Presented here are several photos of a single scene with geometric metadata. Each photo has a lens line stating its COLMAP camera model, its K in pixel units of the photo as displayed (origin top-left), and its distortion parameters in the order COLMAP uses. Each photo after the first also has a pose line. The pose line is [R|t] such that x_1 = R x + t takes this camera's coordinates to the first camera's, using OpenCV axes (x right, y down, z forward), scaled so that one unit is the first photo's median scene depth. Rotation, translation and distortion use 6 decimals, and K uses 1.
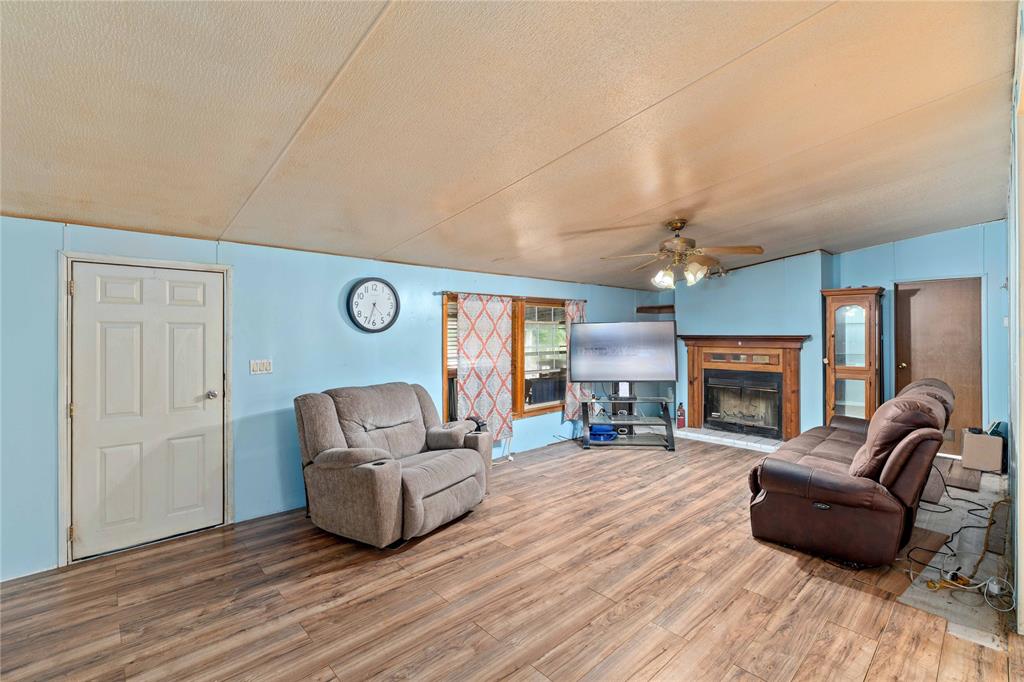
lens RADIAL K [[447.8, 0, 506.3], [0, 447.8, 333.3], [0, 0, 1]] dist [-0.006234, 0.001277]
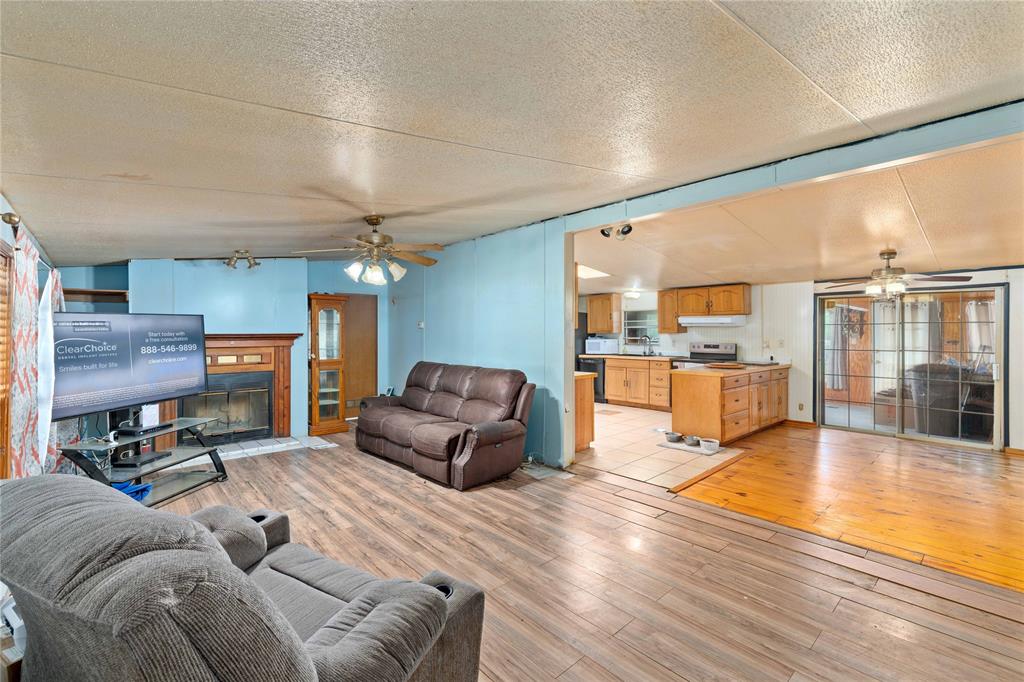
lens RADIAL K [[447.8, 0, 505.5], [0, 447.8, 334.6], [0, 0, 1]] dist [-0.006234, 0.001277]
pose [[0.010331, -0.003828, 0.999939, -0.566304], [0.000545, 0.999993, 0.003823, 0.004352], [-0.999946, 0.000505, 0.010333, 0.678005]]
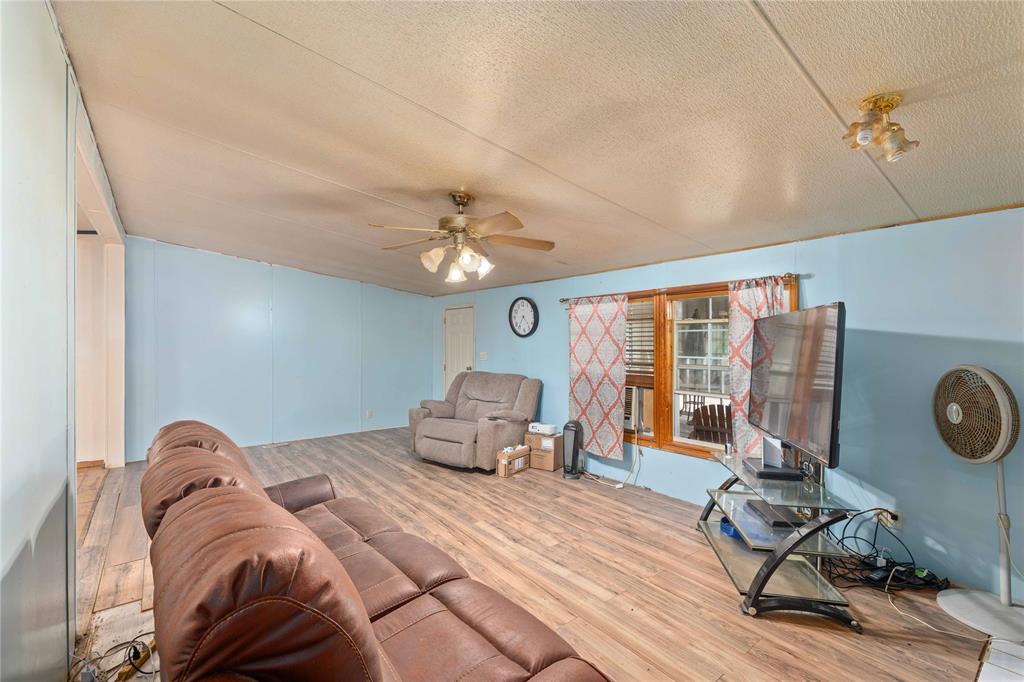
lens RADIAL K [[447.8, 0, 507.1], [0, 447.8, 338.2], [0, 0, 1]] dist [-0.006234, 0.001277]
pose [[-0.077071, 0.002541, -0.997022, 1.118509], [0.003686, 0.999991, 0.002264, -0.001705], [0.997019, -0.003500, -0.077079, 1.101543]]
